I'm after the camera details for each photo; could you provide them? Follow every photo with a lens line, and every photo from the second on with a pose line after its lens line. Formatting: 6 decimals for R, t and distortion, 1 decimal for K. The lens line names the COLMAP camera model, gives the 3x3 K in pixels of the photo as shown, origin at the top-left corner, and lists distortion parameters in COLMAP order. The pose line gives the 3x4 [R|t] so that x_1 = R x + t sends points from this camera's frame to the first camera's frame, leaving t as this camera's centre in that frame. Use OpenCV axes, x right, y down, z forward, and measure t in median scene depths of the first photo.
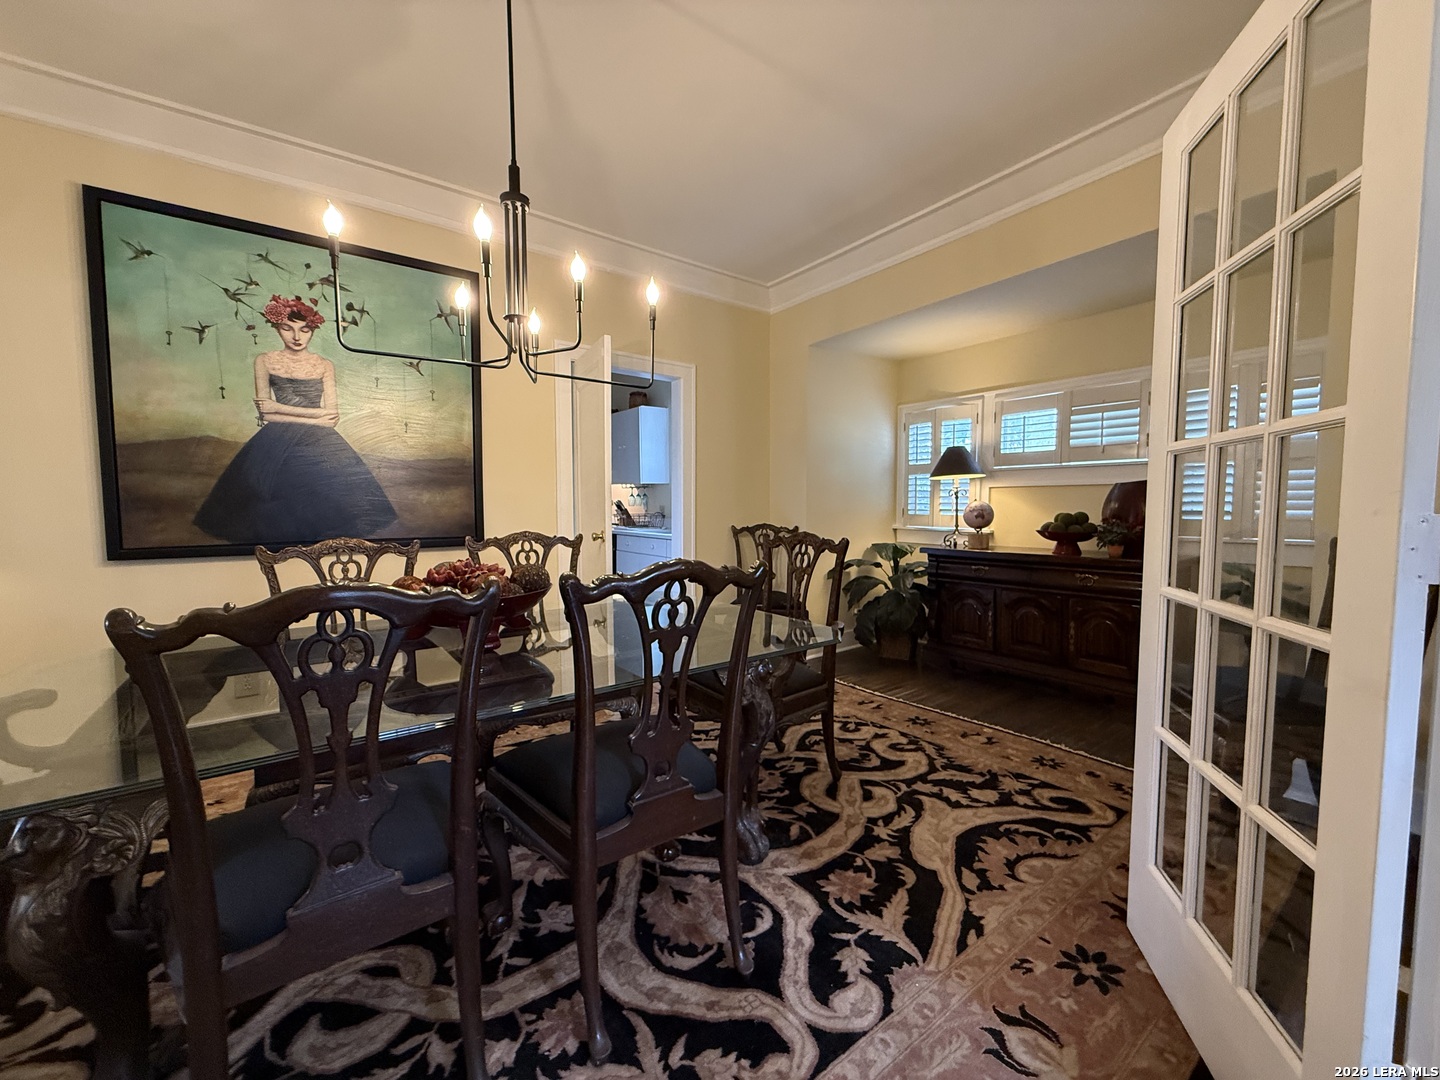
lens RADIAL K [[576.1, 0, 709.7], [0, 576.1, 539.9], [0, 0, 1]] dist [0.003386, -0.000439]
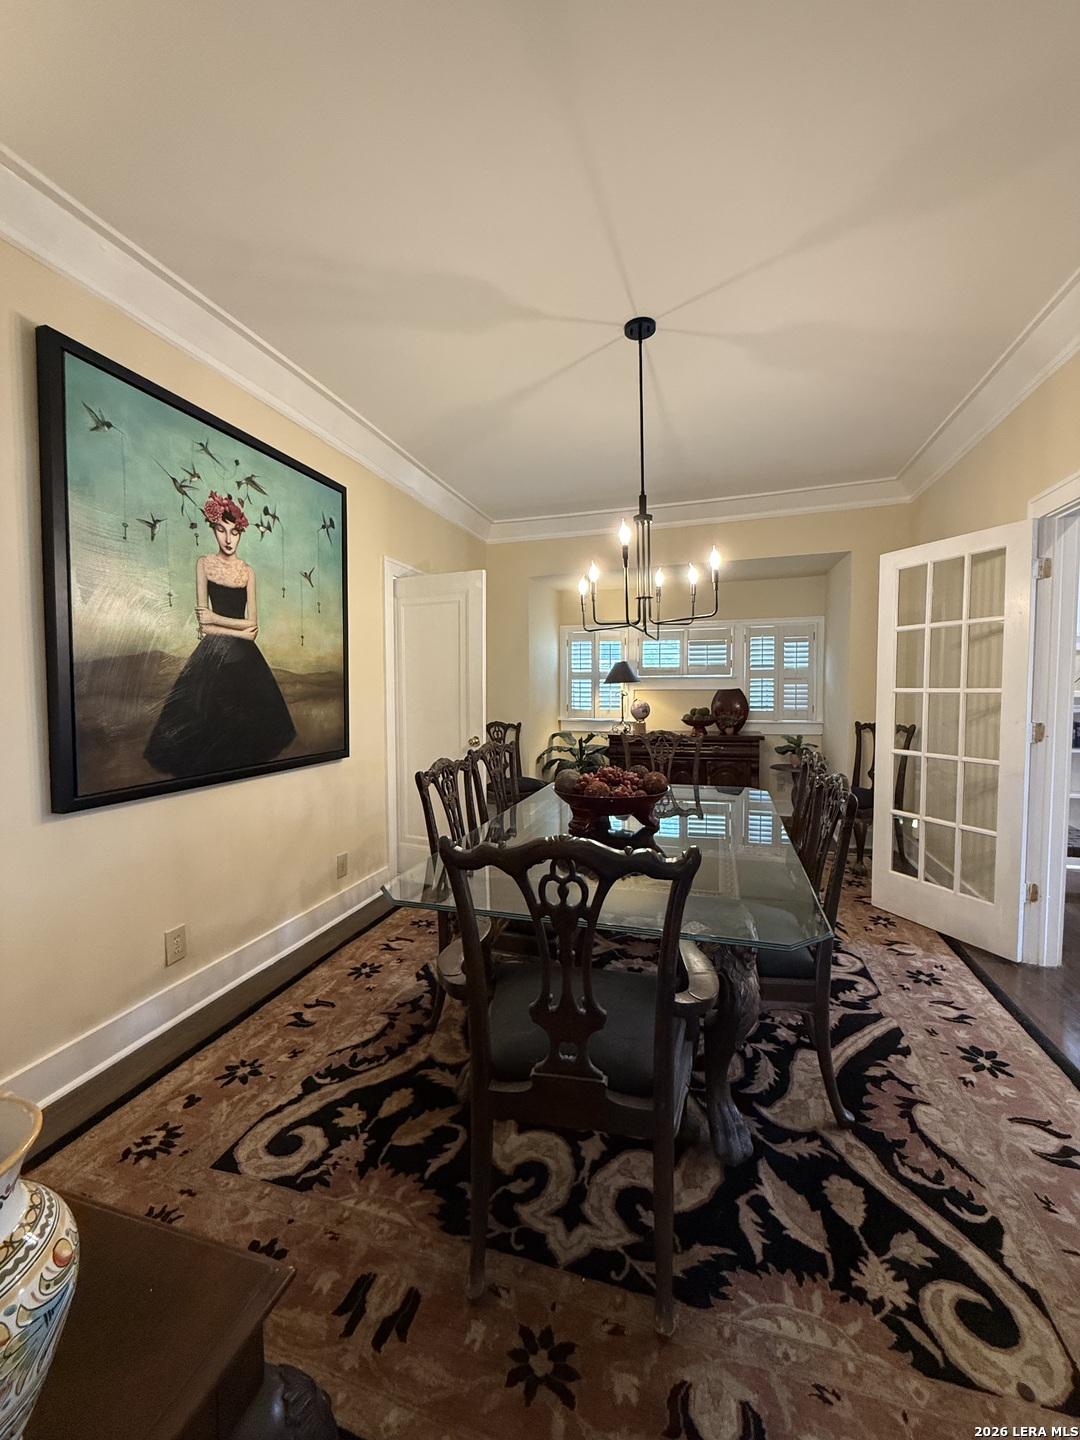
lens RADIAL K [[576.1, 0, 536.8], [0, 576.1, 718.5], [0, 0, 1]] dist [0.003386, -0.000439]
pose [[0.793828, -0.037008, 0.607015, -0.870977], [0.040252, 0.999155, 0.008276, -0.062007], [-0.606808, 0.017864, 0.794647, 0.005690]]
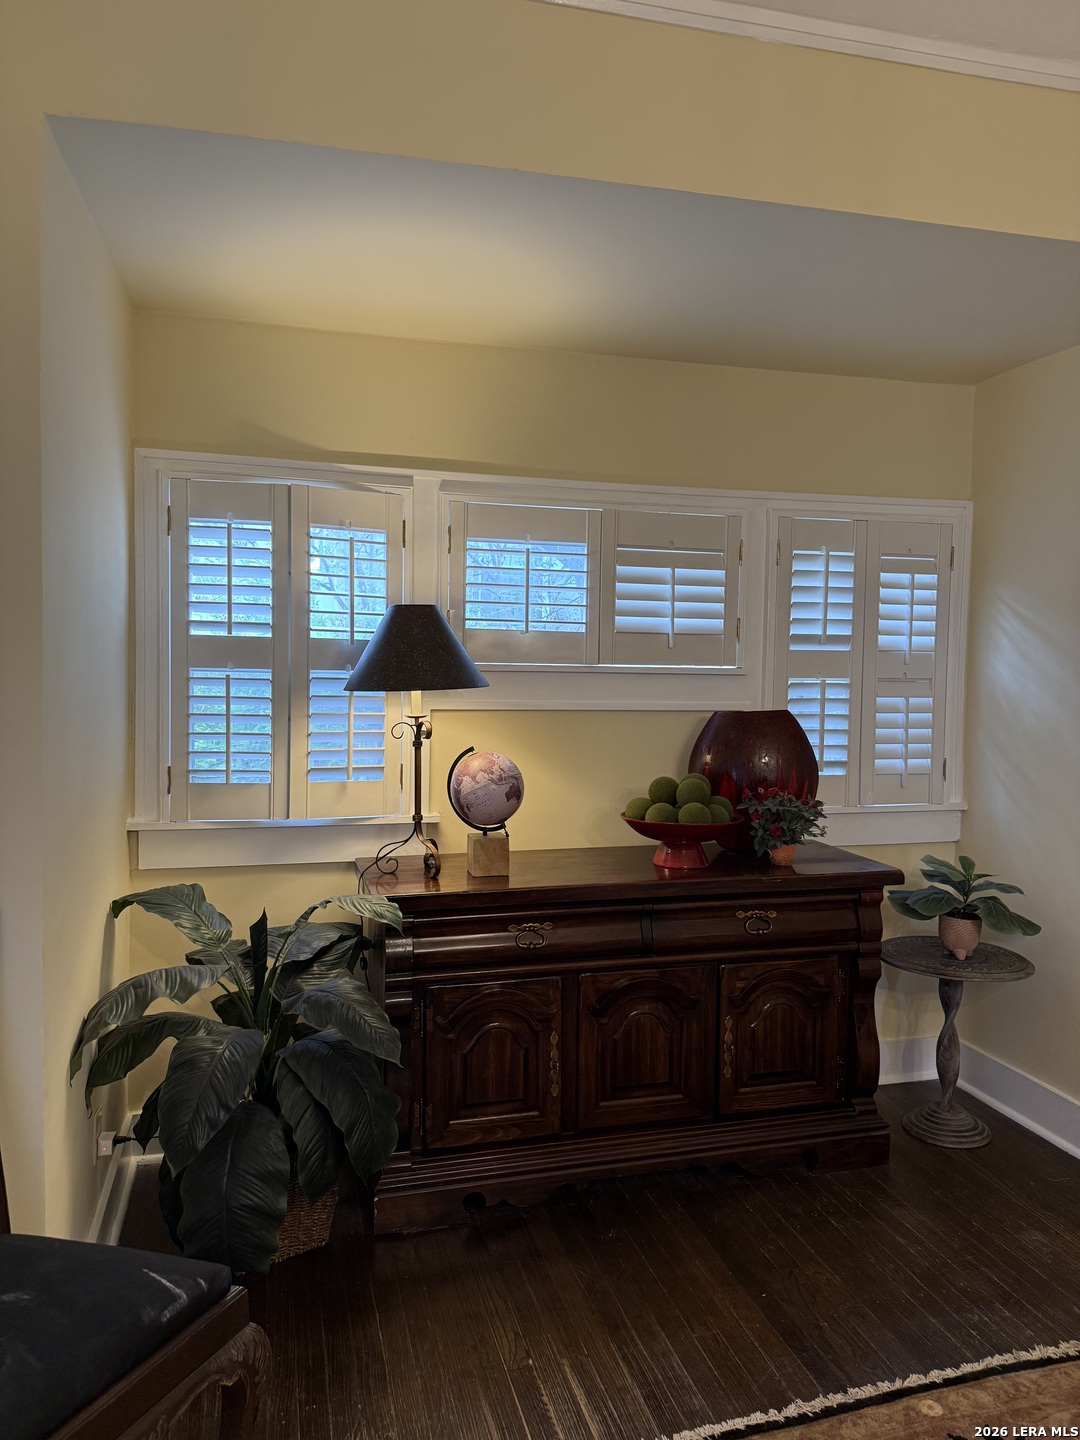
lens RADIAL K [[1009.2, 0, 543.8], [0, 1009.2, 721.7], [0, 0, 1]] dist [0.083982, -0.098443]
pose [[0.350843, -0.037317, 0.935691, -0.218732], [0.041530, 0.998843, 0.024264, -0.144687], [-0.935513, 0.030346, 0.351986, 1.010361]]
